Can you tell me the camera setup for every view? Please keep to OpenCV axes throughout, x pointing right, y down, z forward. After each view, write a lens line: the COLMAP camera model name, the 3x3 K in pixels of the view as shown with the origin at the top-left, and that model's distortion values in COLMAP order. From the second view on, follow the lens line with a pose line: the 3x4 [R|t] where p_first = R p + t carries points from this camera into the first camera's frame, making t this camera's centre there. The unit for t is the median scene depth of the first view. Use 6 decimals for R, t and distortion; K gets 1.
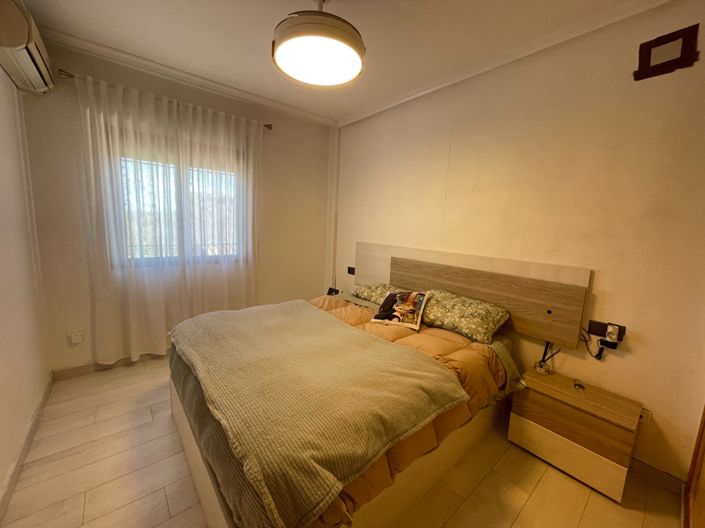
lens RADIAL K [[284.1, 0, 352.5], [0, 284.1, 264.0], [0, 0, 1]] dist [-0.000643, -0.000502]
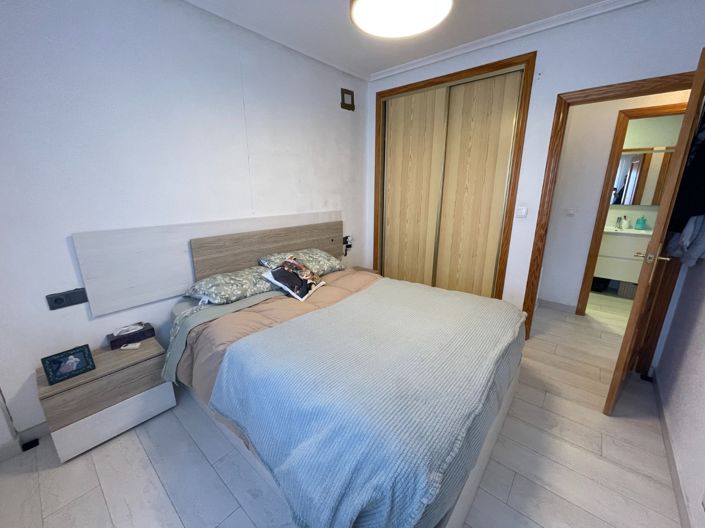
lens RADIAL K [[284.1, 0, 352.5], [0, 284.1, 264.0], [0, 0, 1]] dist [-0.000643, -0.000502]
pose [[-0.166944, -0.291372, 0.941930, -0.805489], [0.137473, 0.939126, 0.314870, -0.179507], [-0.976335, 0.182056, -0.116726, 0.963357]]
